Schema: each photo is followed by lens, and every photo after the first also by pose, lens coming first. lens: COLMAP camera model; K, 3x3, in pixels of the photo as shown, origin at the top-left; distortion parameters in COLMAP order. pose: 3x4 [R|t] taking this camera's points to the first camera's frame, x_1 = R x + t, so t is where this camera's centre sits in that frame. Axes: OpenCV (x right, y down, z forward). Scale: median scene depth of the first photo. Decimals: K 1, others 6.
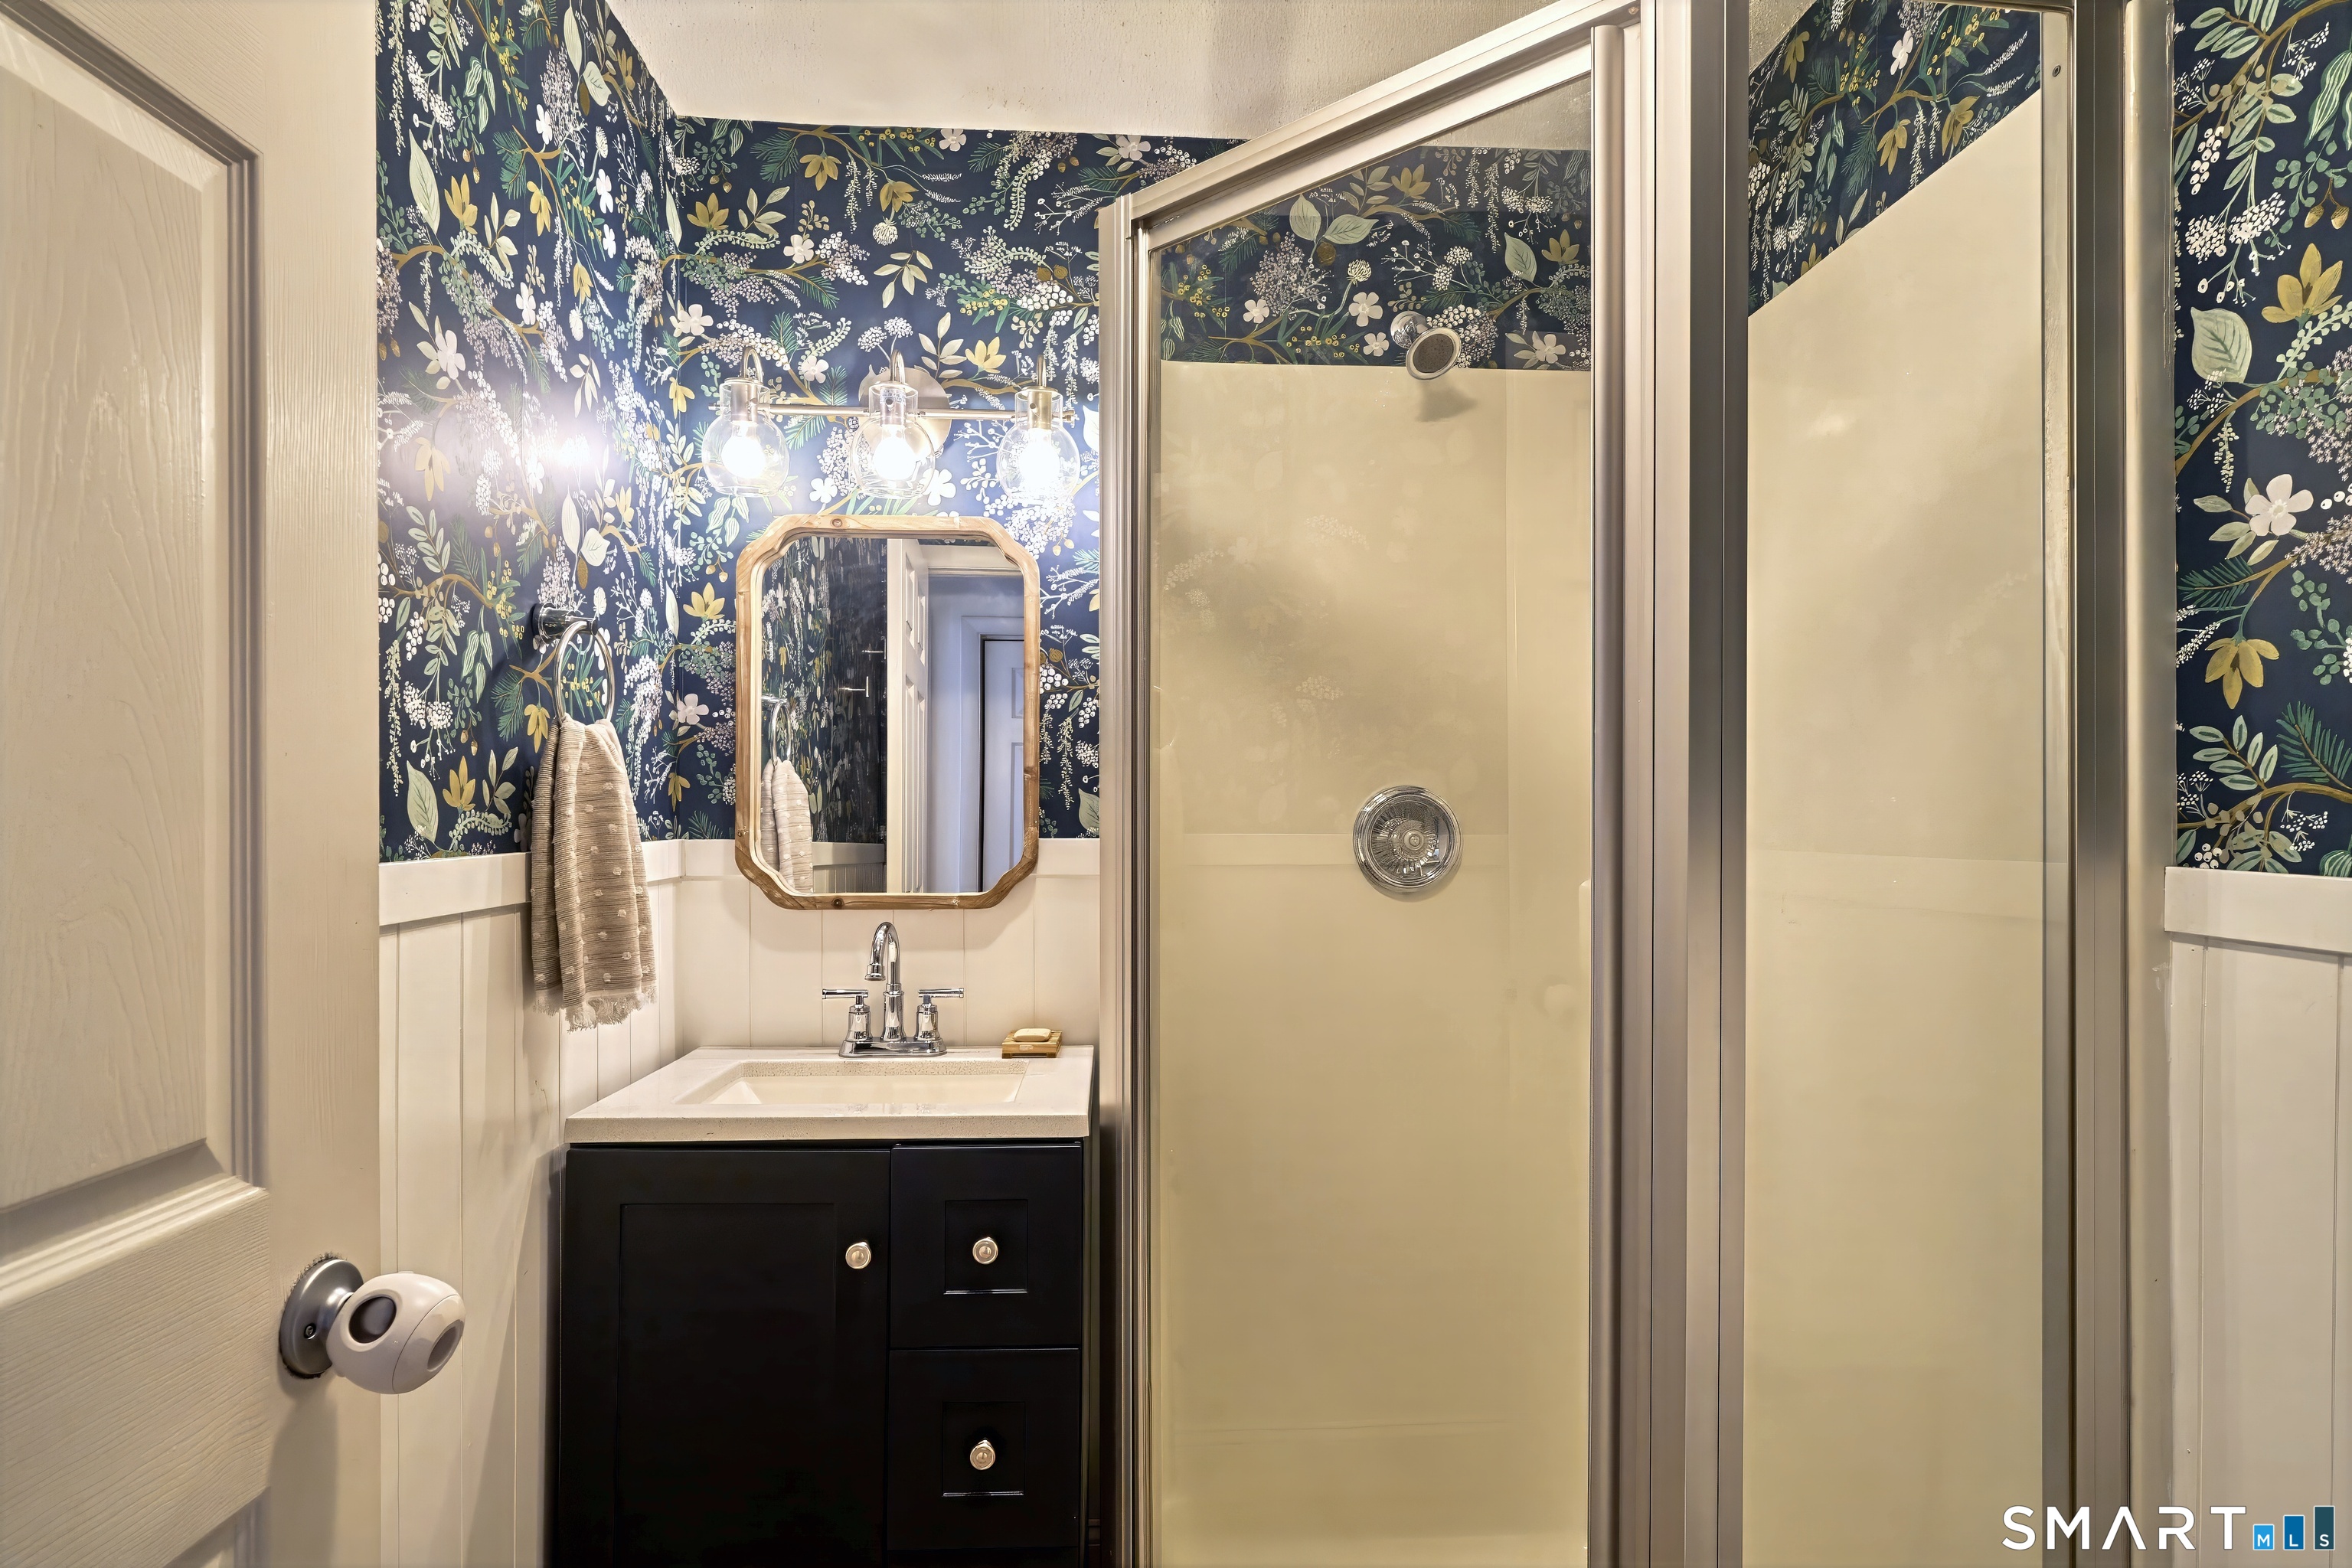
lens RADIAL K [[1233.3, 0, 1170.1], [0, 1233.3, 812.2], [0, 0, 1]] dist [-0.001894, 0.000803]
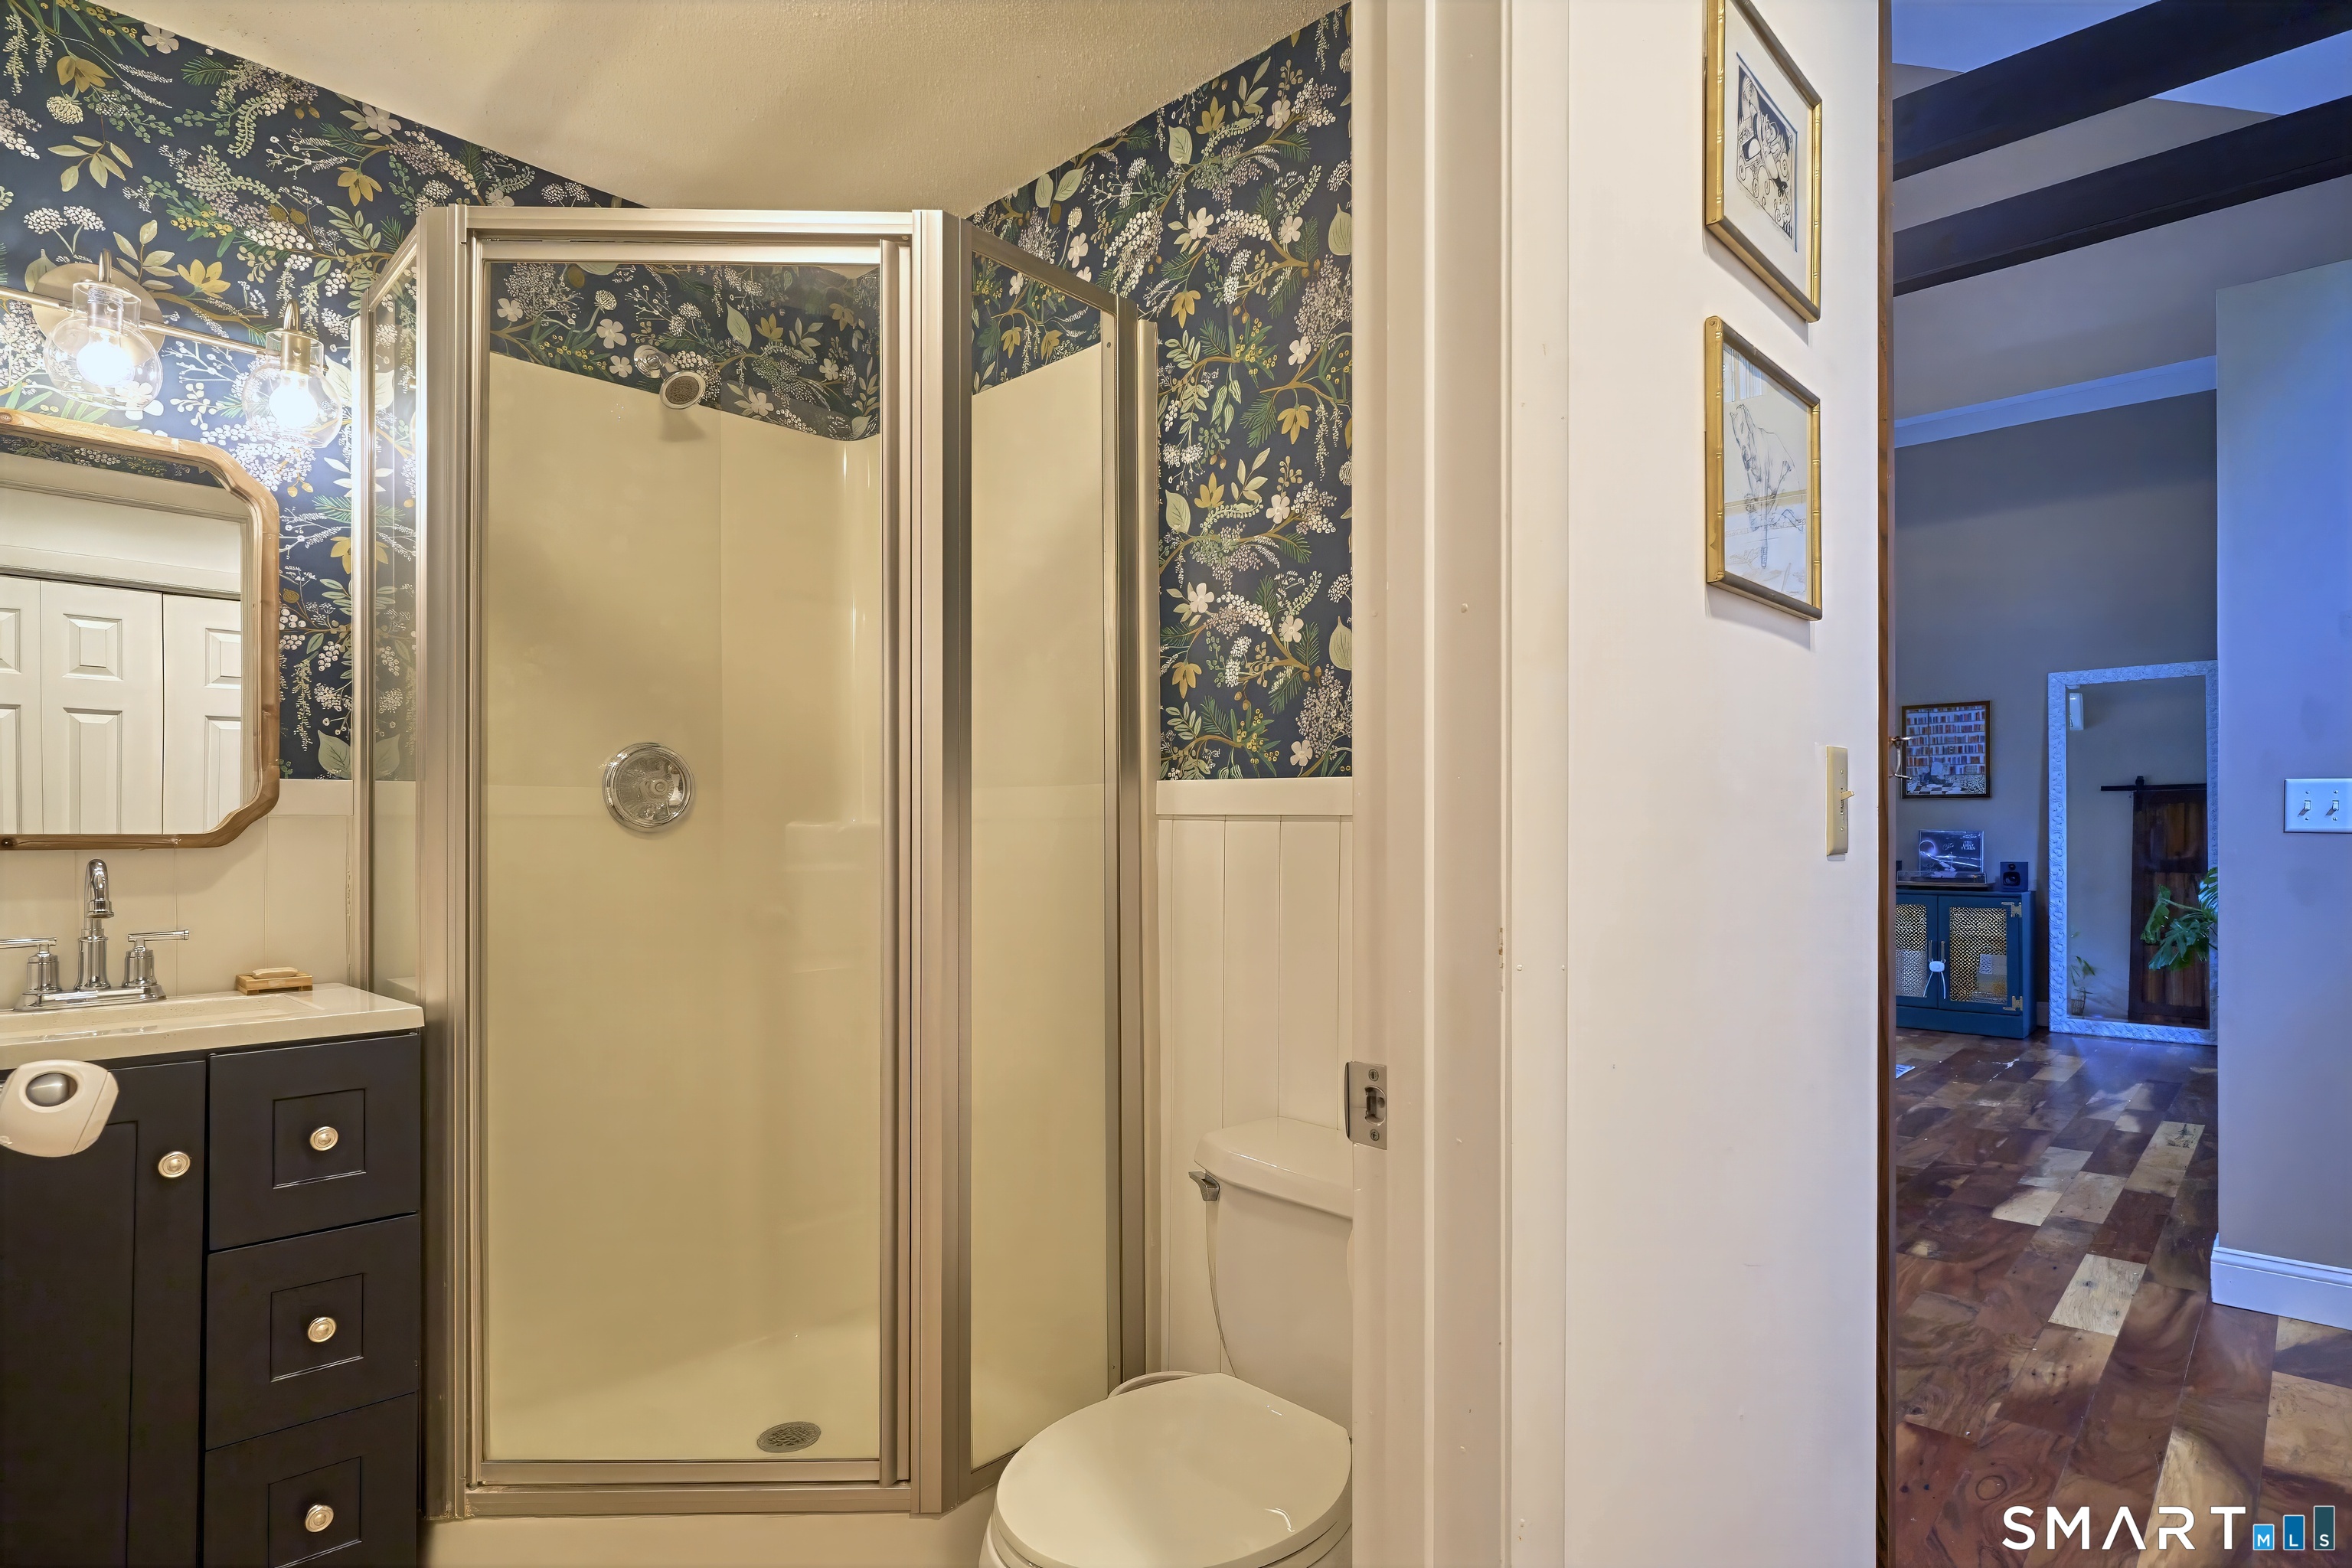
lens RADIAL K [[1233.3, 0, 1185.0], [0, 1233.3, 808.9], [0, 0, 1]] dist [-0.001894, 0.000803]
pose [[0.726237, 0.006939, 0.687409, -0.252778], [0.004403, 0.999882, -0.014746, 0.063158], [-0.687430, 0.013736, 0.726120, -0.221858]]
